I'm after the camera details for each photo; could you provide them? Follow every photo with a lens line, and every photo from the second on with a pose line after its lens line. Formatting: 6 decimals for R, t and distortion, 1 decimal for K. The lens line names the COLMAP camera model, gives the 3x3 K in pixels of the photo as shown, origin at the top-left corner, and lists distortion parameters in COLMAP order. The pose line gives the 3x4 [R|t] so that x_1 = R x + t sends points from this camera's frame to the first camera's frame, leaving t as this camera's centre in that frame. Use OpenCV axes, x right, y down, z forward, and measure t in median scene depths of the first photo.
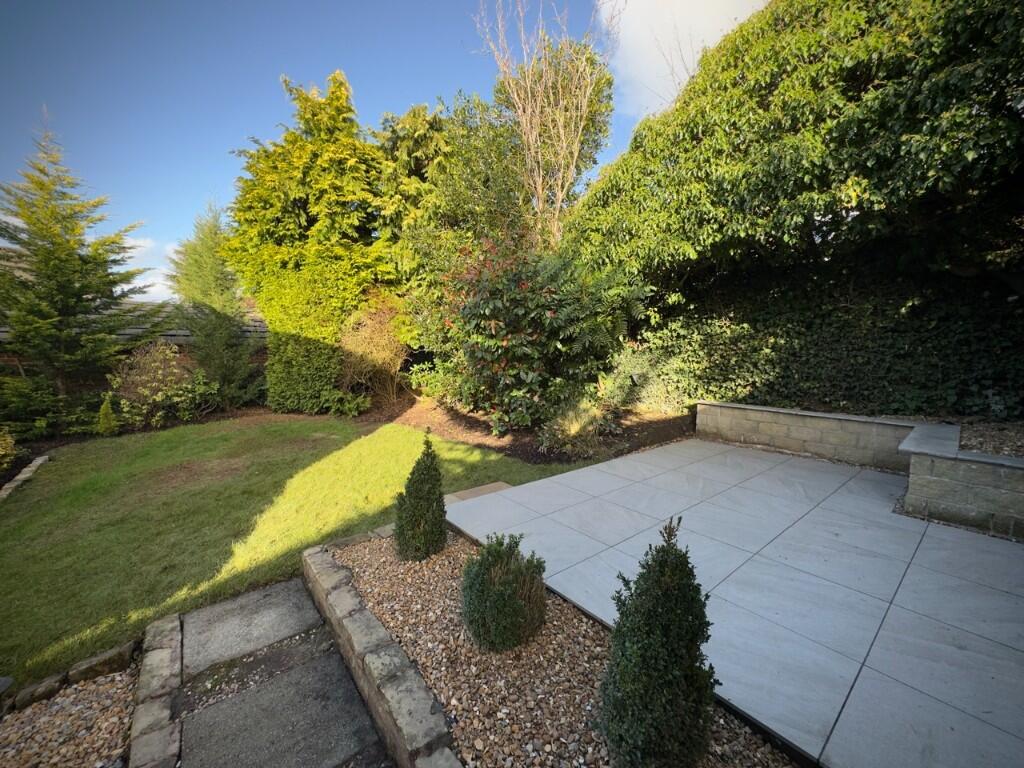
lens RADIAL K [[405.1, 0, 506.7], [0, 405.1, 384.3], [0, 0, 1]] dist [-0.003988, 0.000947]
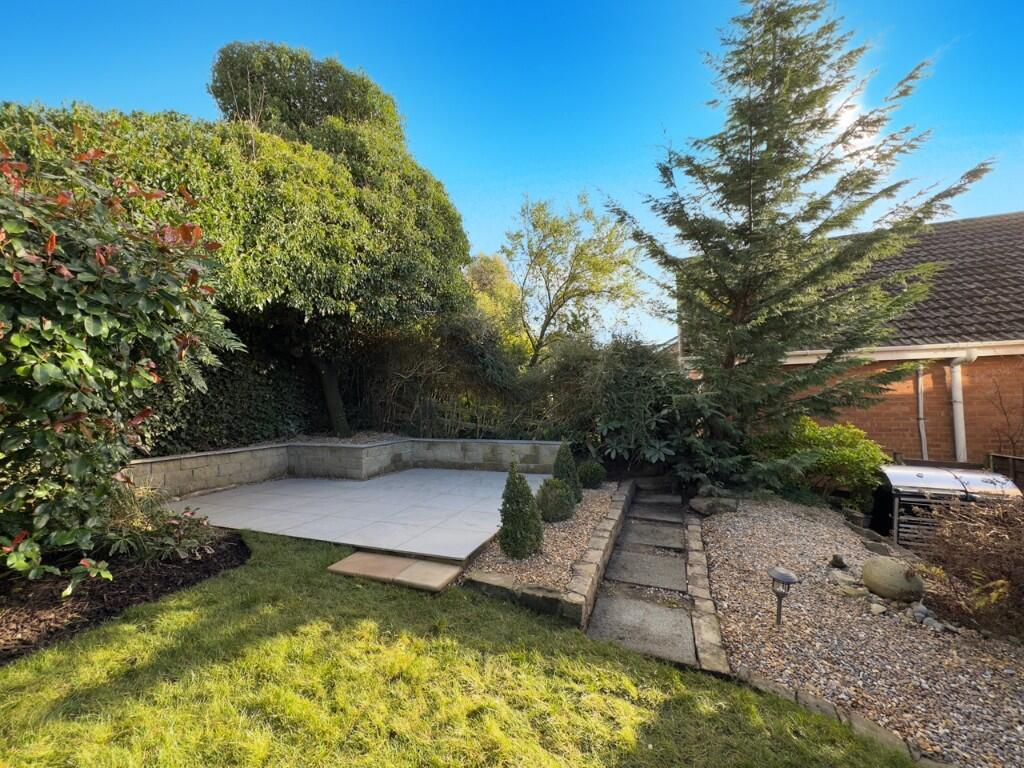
lens RADIAL K [[405.1, 0, 510.6], [0, 405.1, 386.6], [0, 0, 1]] dist [-0.003988, 0.000947]
pose [[-0.520468, 0.035479, 0.853144, -0.840259], [0.084008, 0.996417, 0.009813, -0.071489], [-0.849739, 0.076779, -0.521583, 1.085912]]
